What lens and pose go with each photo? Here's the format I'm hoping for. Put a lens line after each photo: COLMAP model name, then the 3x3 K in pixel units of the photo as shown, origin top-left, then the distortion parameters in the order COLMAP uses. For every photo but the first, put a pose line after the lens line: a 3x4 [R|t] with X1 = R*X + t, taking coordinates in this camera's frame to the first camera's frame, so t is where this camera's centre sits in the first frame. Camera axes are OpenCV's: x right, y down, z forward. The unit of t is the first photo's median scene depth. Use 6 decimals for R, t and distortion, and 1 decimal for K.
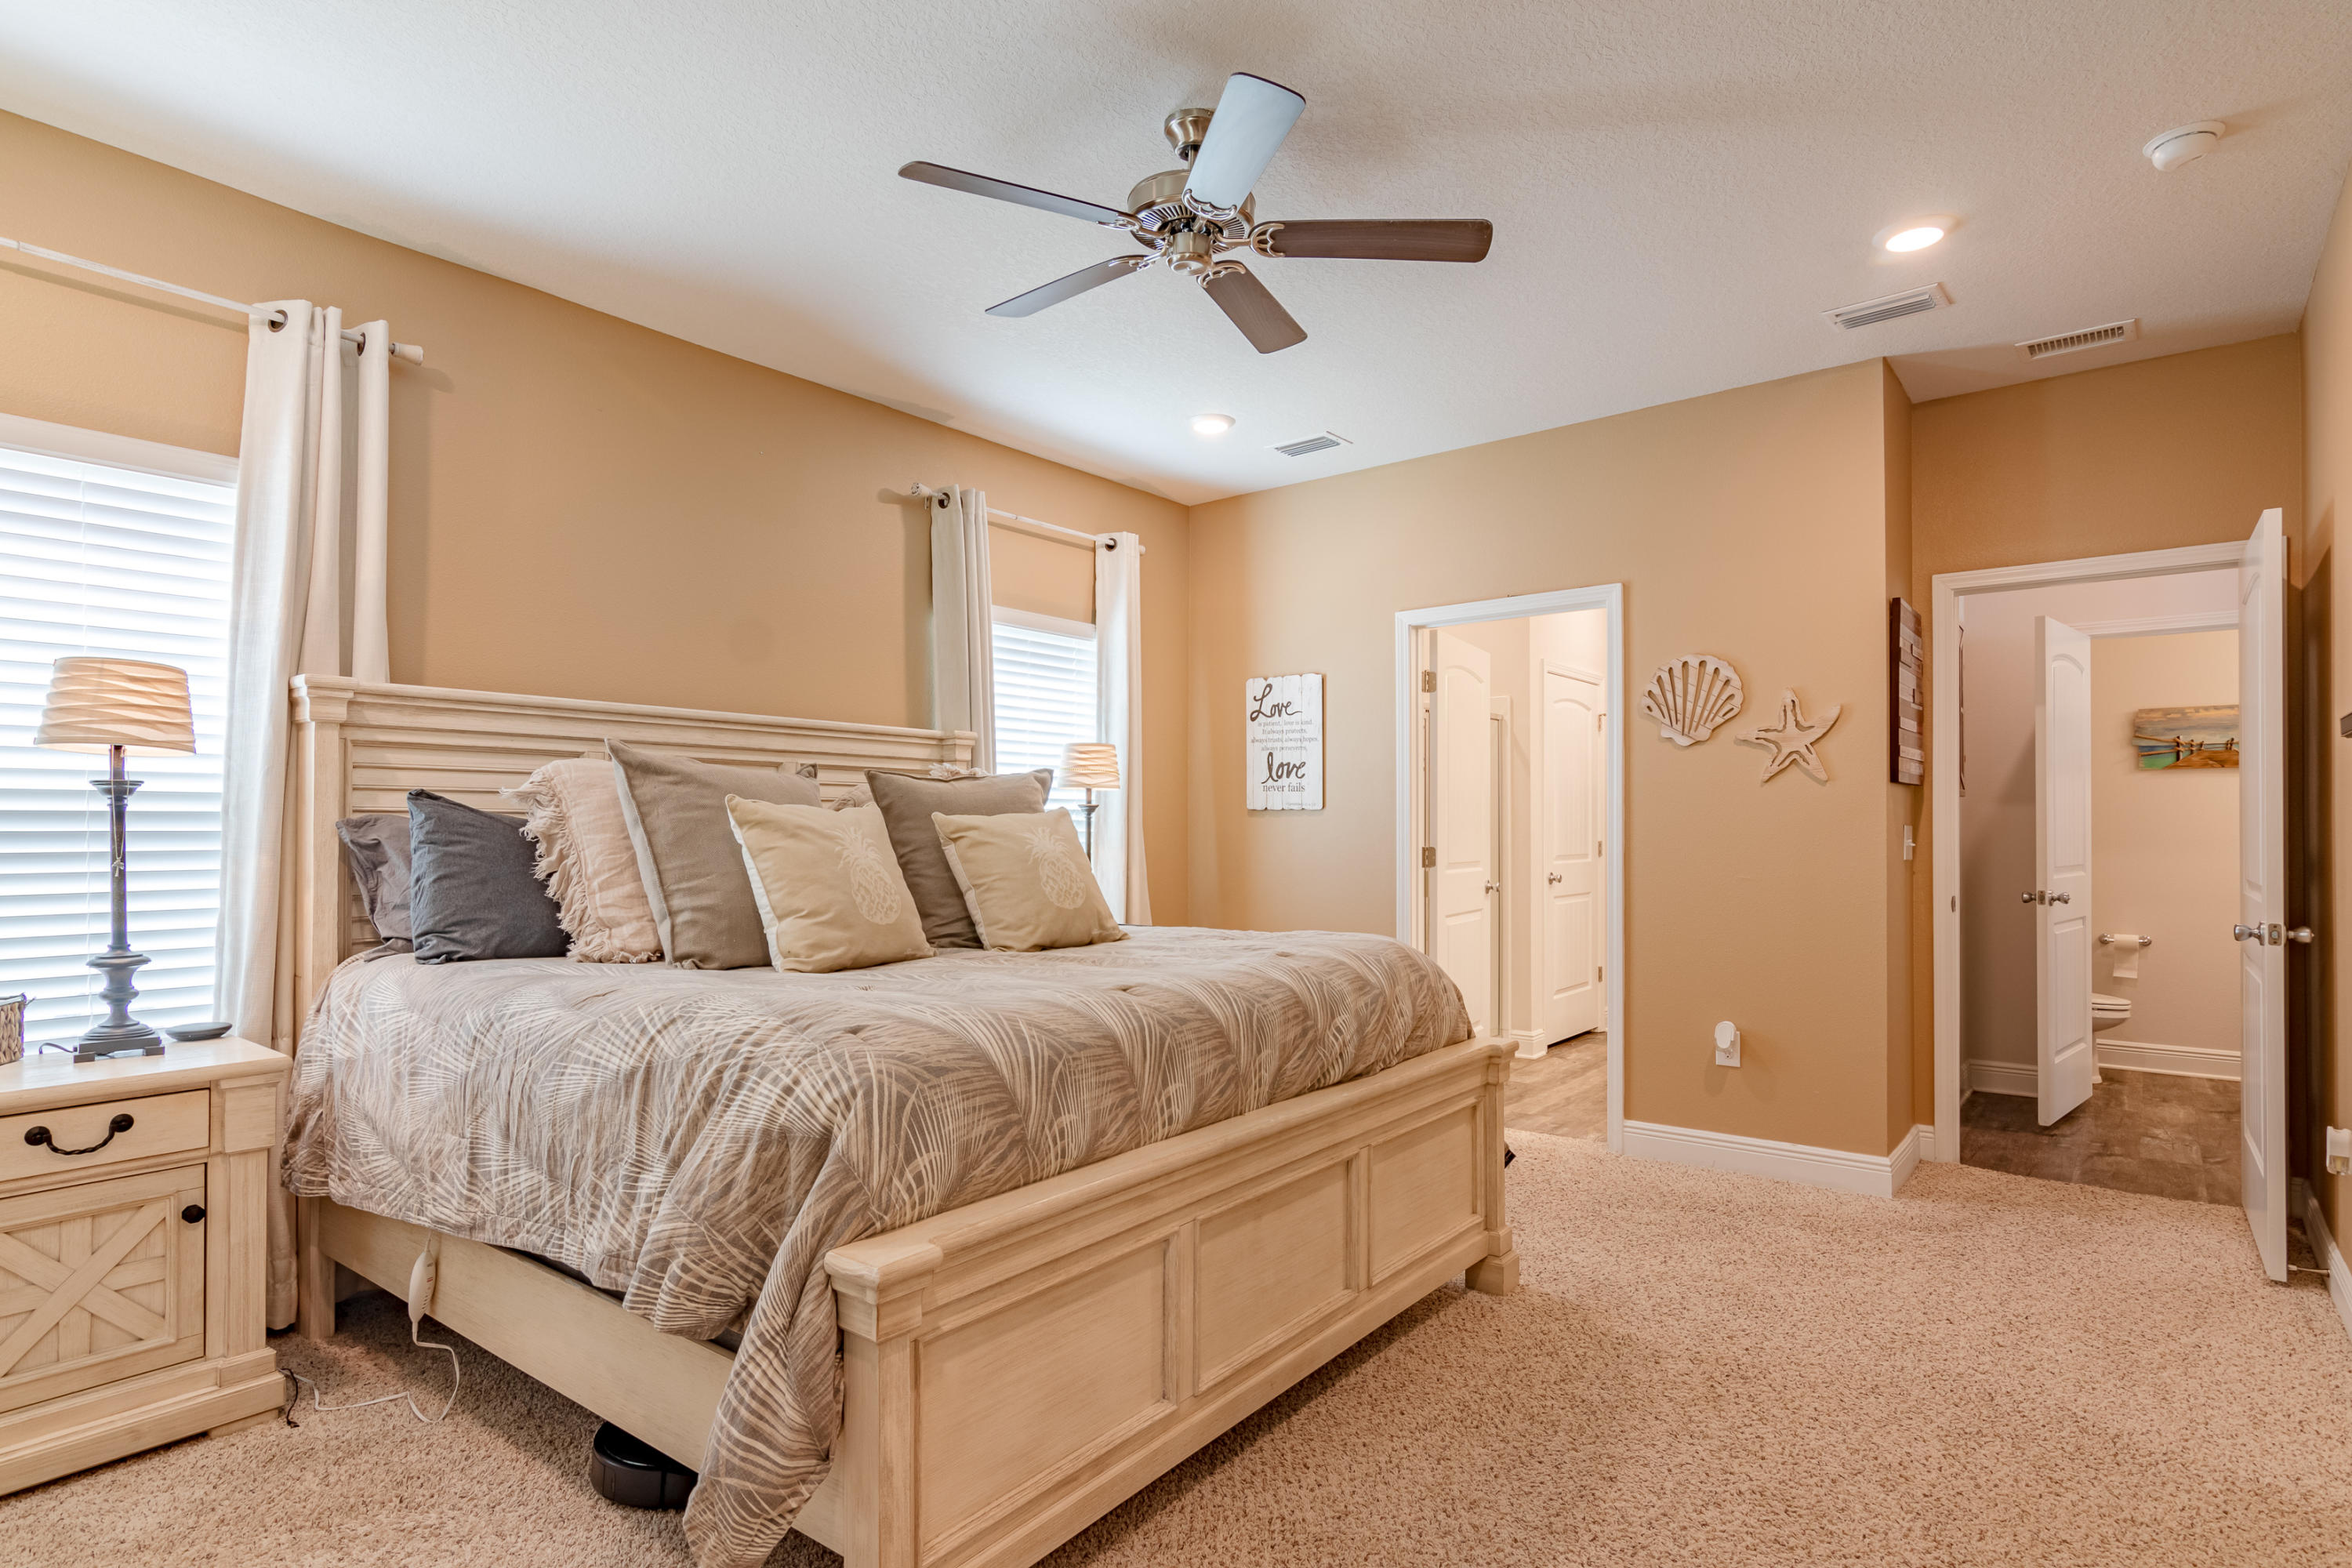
lens RADIAL K [[1200.5, 0, 1181.6], [0, 1200.5, 799.0], [0, 0, 1]] dist [-0.001456, 0.001010]
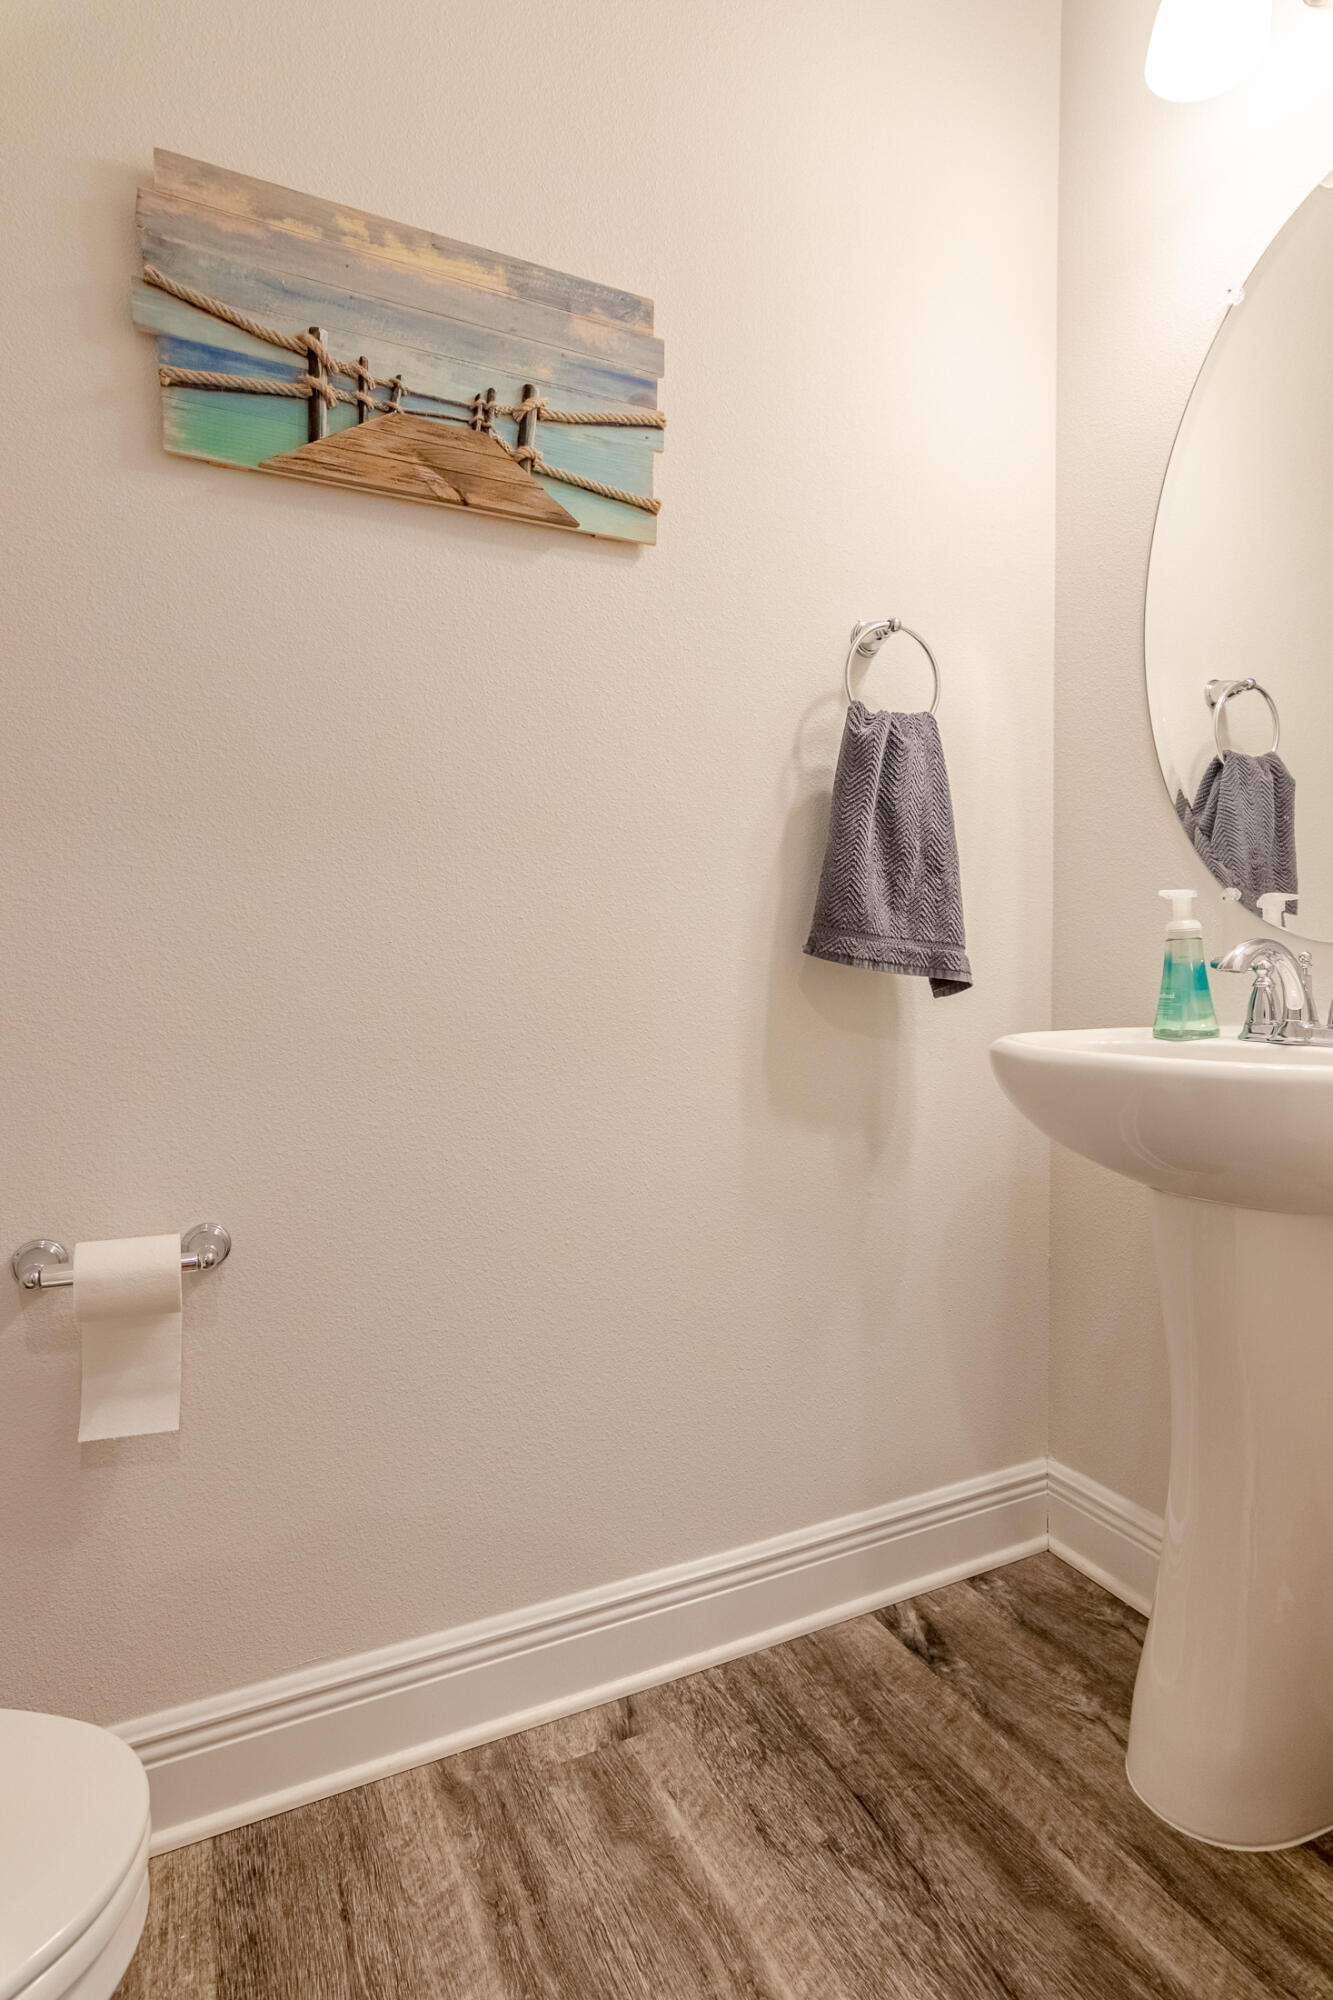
lens RADIAL K [[1020.8, 0, 671.0], [0, 1020.8, 1002.1], [0, 0, 1]] dist [-0.001456, 0.001010]
pose [[0.442019, -0.038392, 0.896184, 0.683839], [0.001623, 0.999116, 0.042001, 0.066517], [-0.897004, -0.017111, 0.441691, 0.853274]]
